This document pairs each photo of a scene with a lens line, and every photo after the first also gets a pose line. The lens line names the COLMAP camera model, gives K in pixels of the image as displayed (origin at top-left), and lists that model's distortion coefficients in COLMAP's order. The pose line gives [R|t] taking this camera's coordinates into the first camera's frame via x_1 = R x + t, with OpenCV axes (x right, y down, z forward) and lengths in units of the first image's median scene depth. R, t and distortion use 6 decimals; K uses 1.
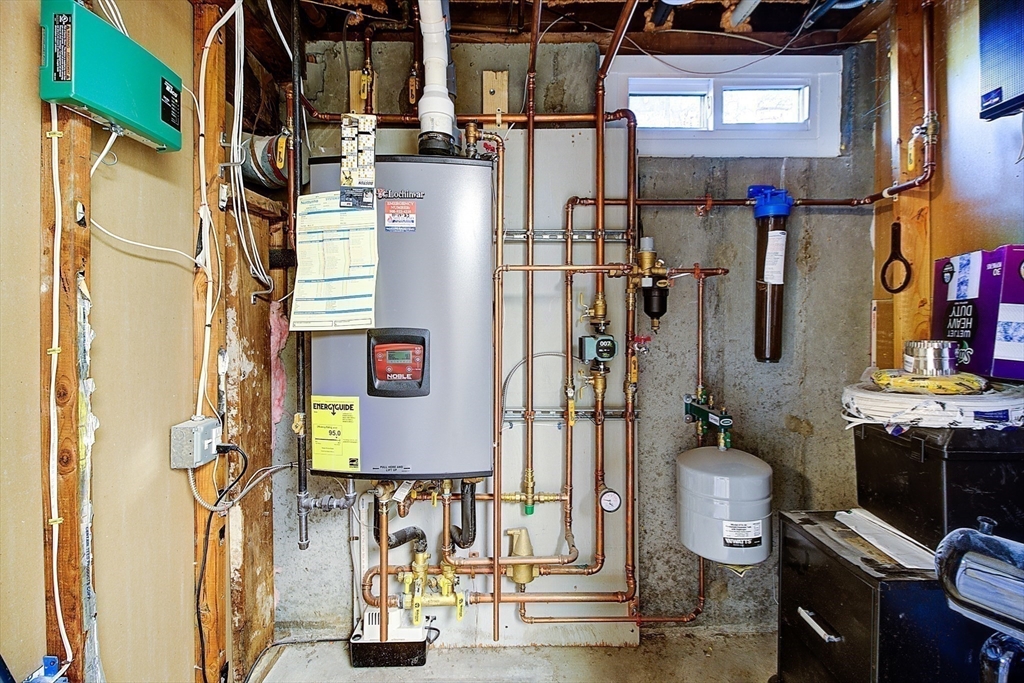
lens RADIAL K [[531.2, 0, 530.3], [0, 531.2, 316.9], [0, 0, 1]] dist [0.001813, -0.000009]
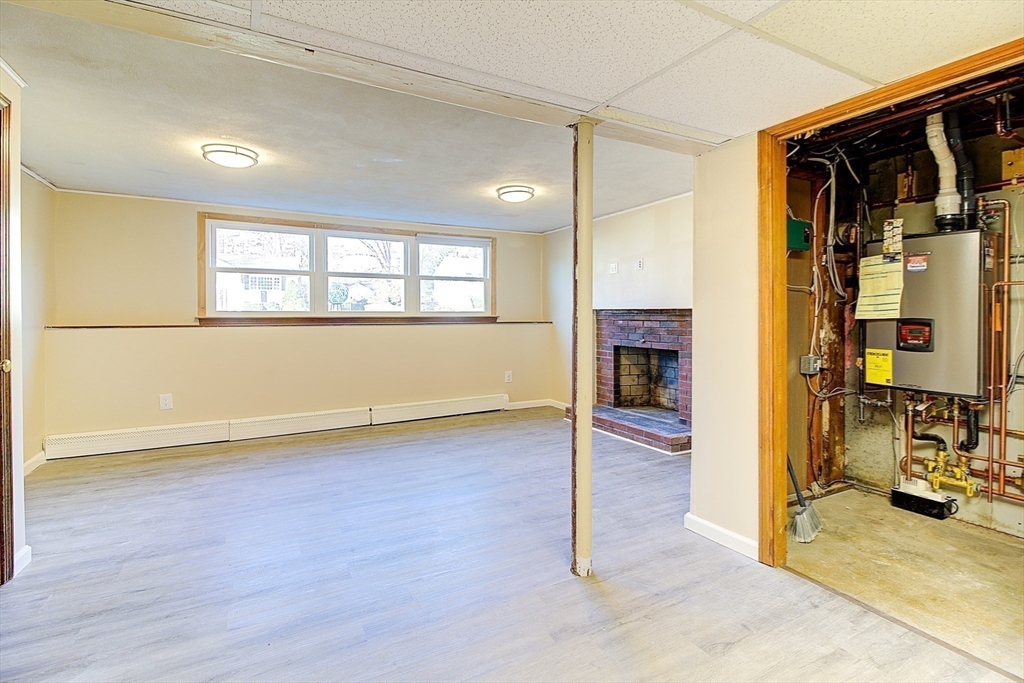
lens RADIAL K [[458.9, 0, 521.6], [0, 458.9, 323.9], [0, 0, 1]] dist [0.016153, -0.000256]
pose [[0.490189, 0.020754, -0.871369, 0.531405], [0.000275, 0.999713, 0.023966, -0.000358], [0.871616, -0.011987, 0.490042, -1.125669]]
